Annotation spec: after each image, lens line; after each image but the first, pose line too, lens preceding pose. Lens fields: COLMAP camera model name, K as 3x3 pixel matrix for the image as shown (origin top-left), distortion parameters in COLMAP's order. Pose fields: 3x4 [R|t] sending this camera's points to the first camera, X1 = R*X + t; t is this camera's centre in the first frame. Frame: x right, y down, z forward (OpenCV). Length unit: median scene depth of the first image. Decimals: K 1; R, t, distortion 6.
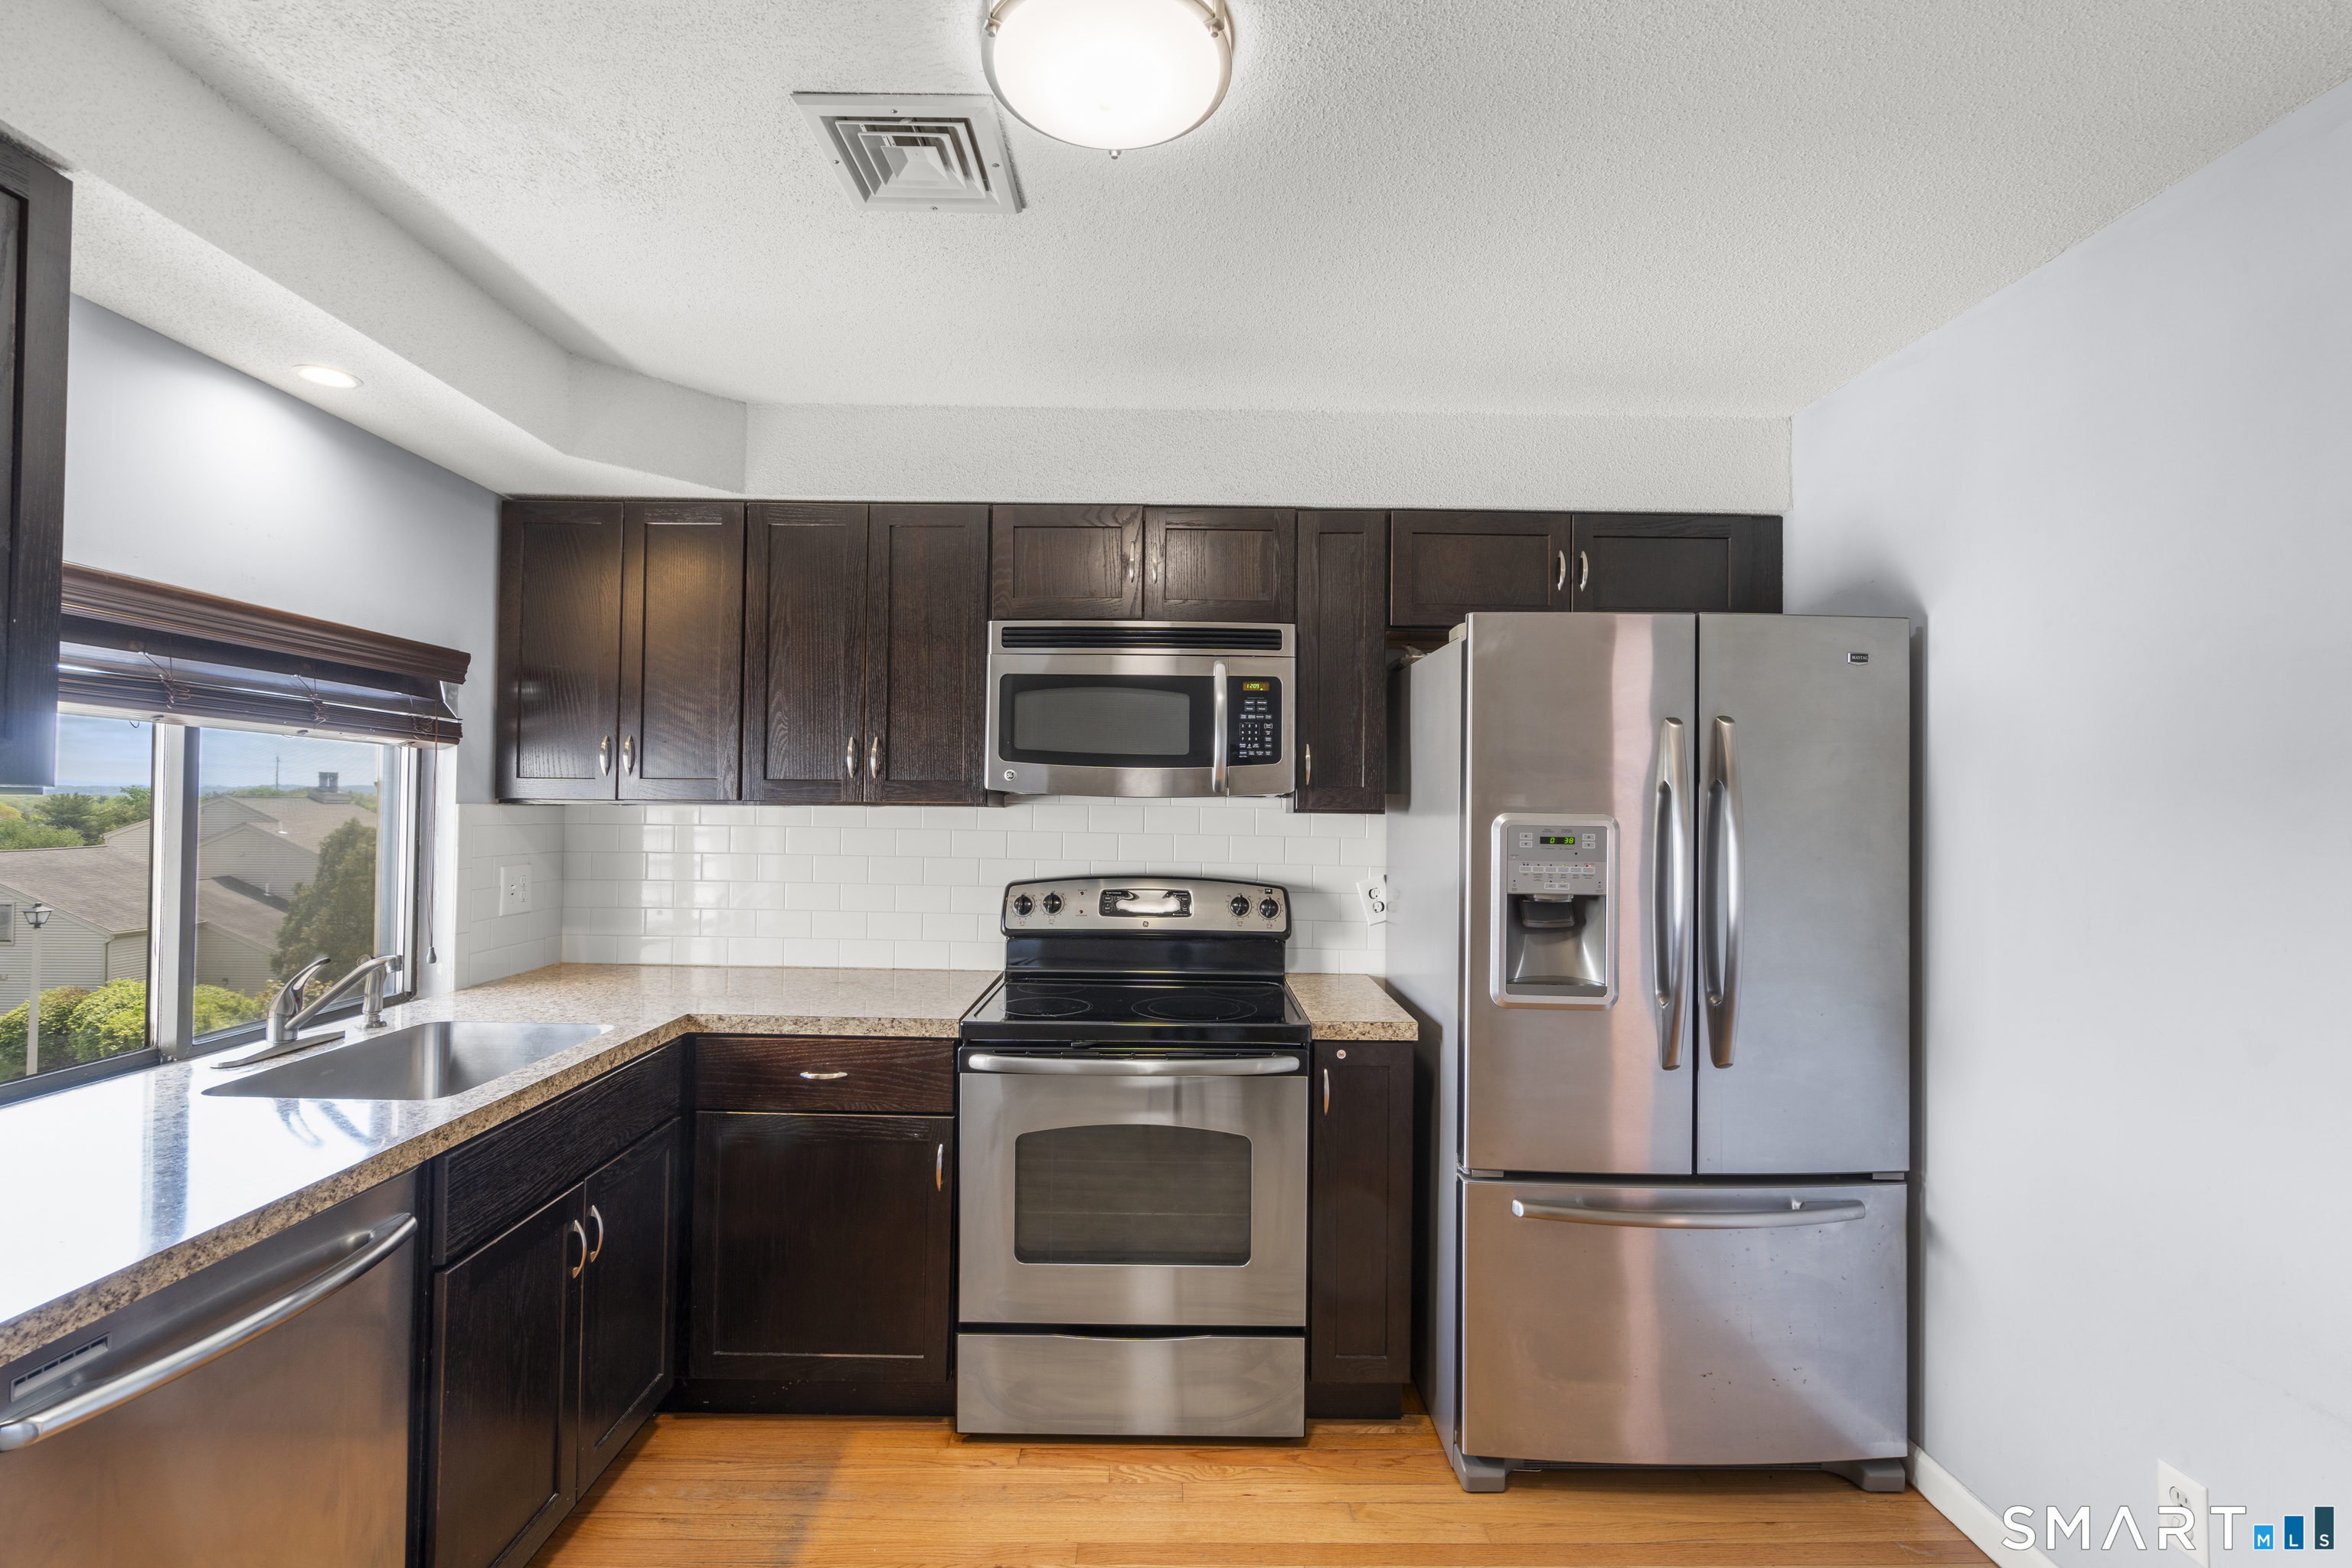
lens RADIAL K [[1066.0, 0, 1171.0], [0, 1066.0, 788.3], [0, 0, 1]] dist [-0.000199, 0.000045]
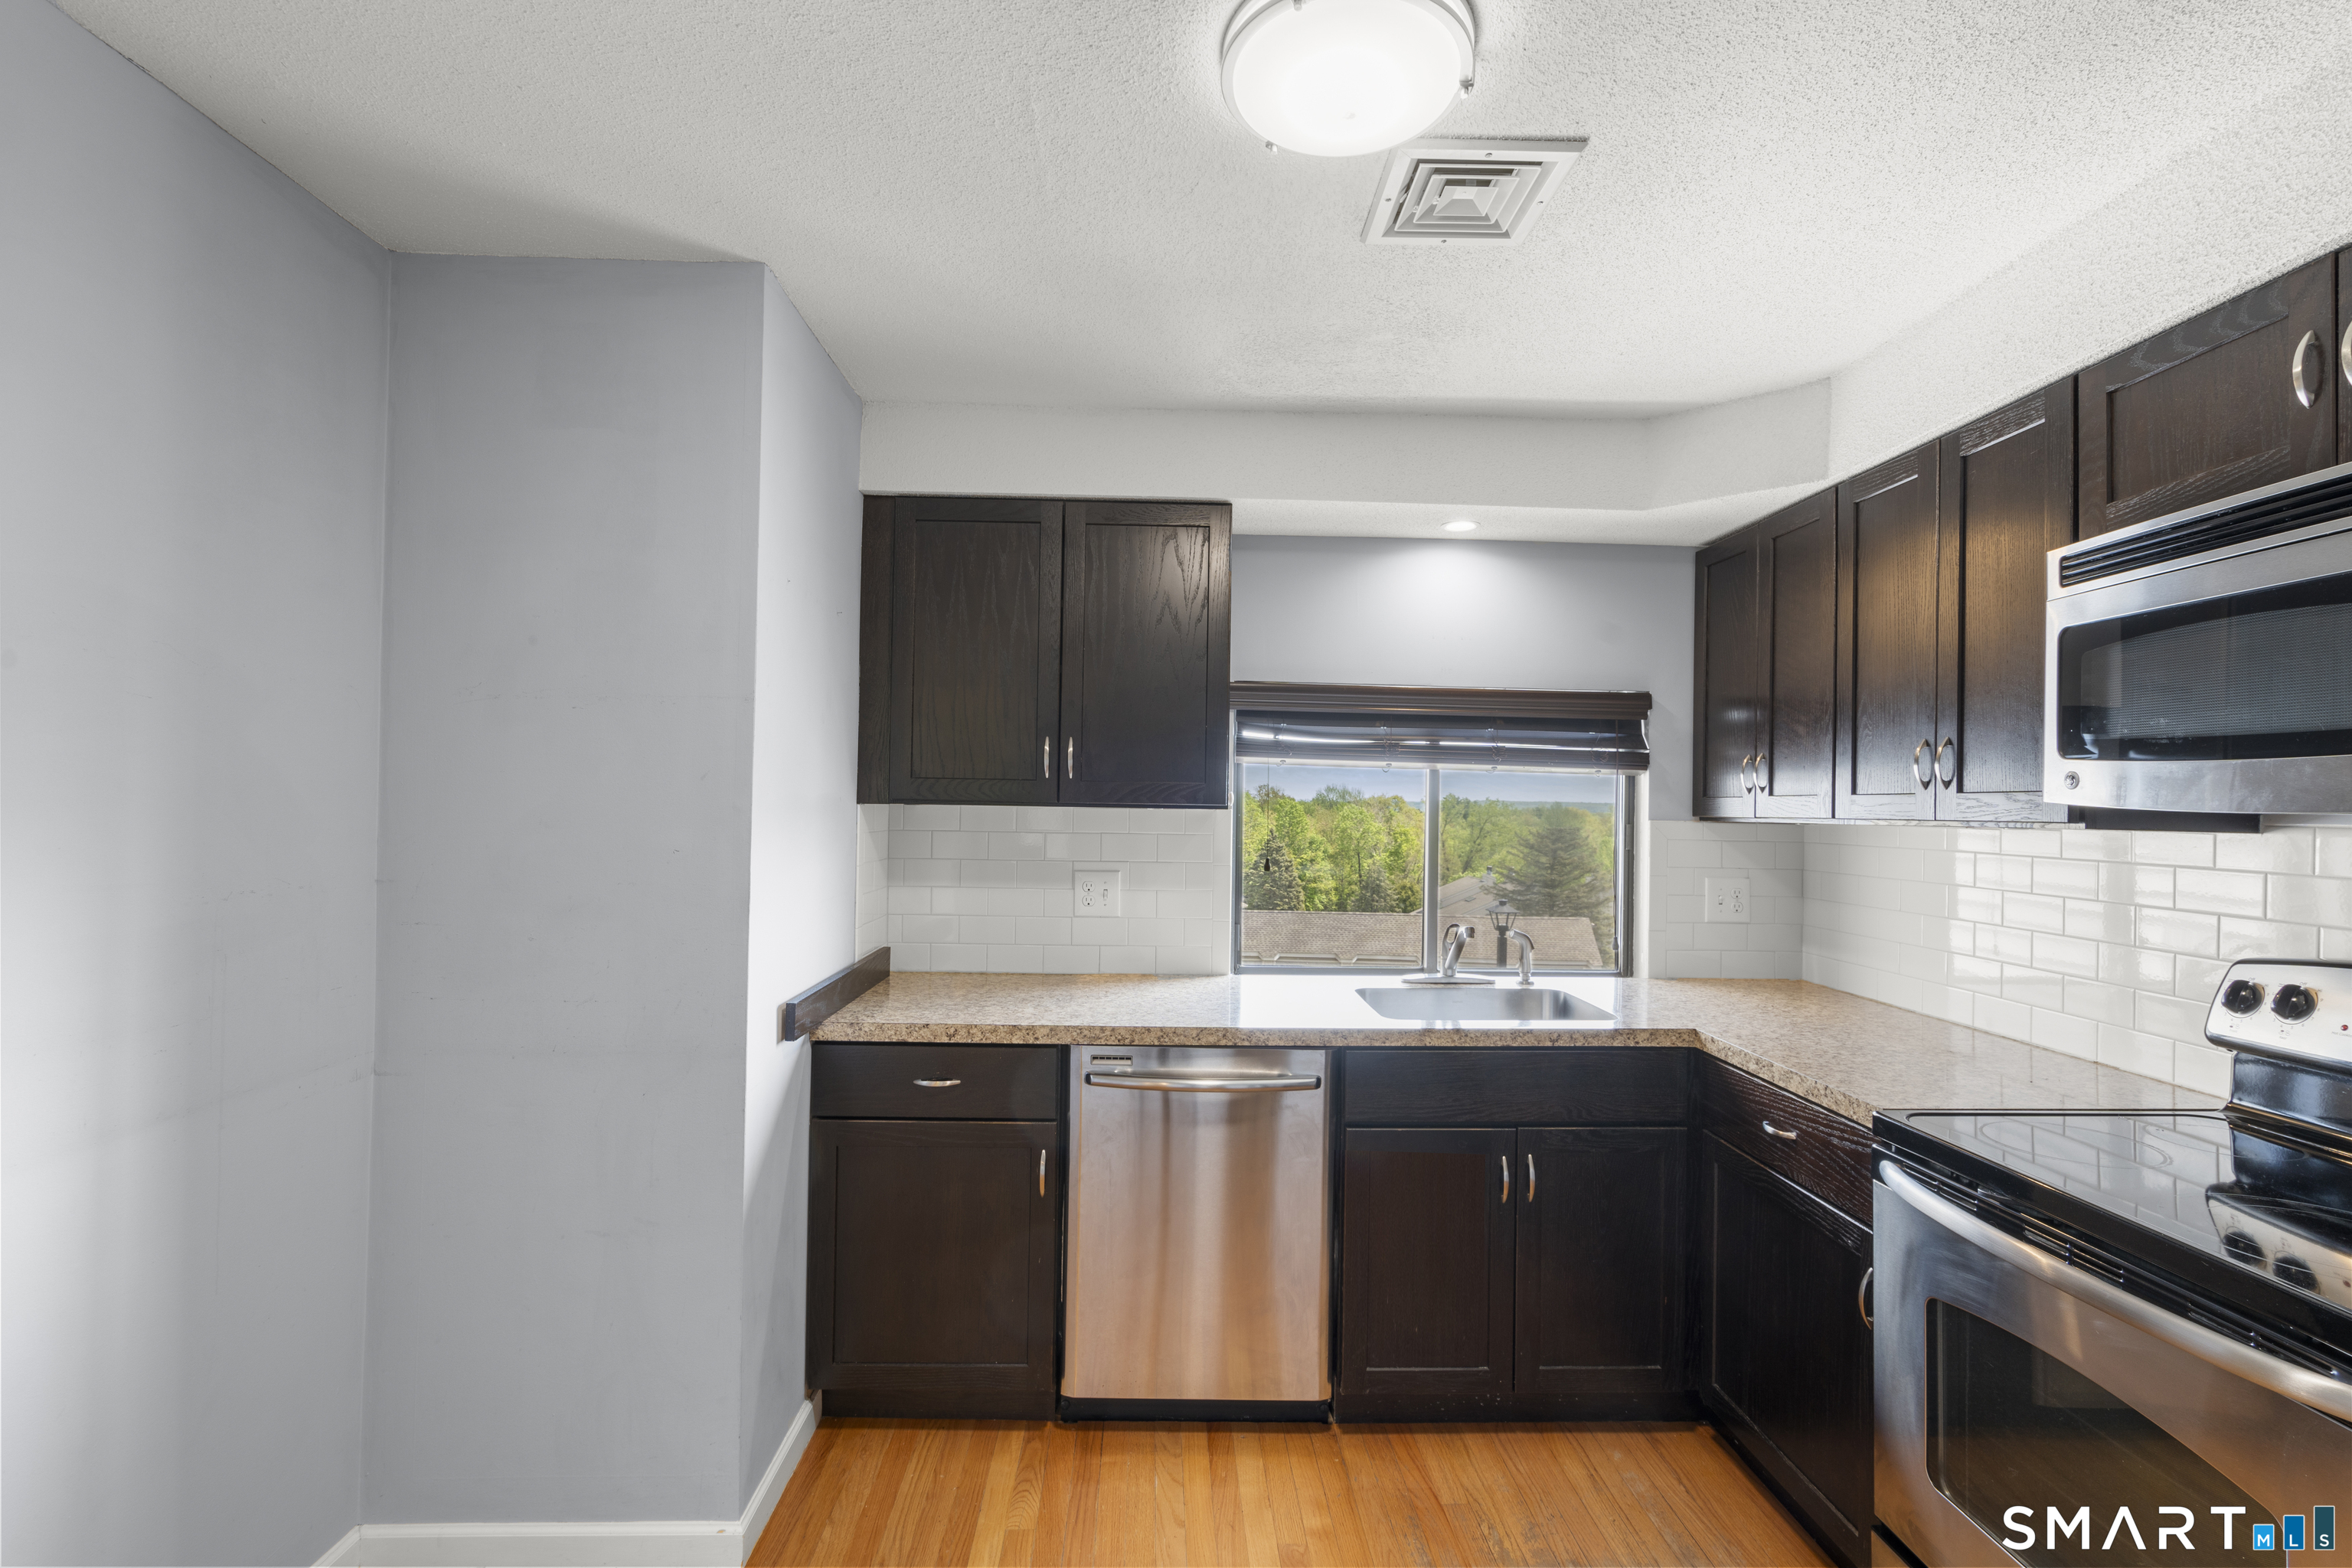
lens RADIAL K [[1066.0, 0, 1173.6], [0, 1066.0, 790.5], [0, 0, 1]] dist [-0.000199, 0.000045]
pose [[0.013657, -0.023932, -0.999620, 0.502962], [0.001748, 0.999713, -0.023910, 0.008538], [0.999905, -0.001421, 0.013695, 0.449707]]
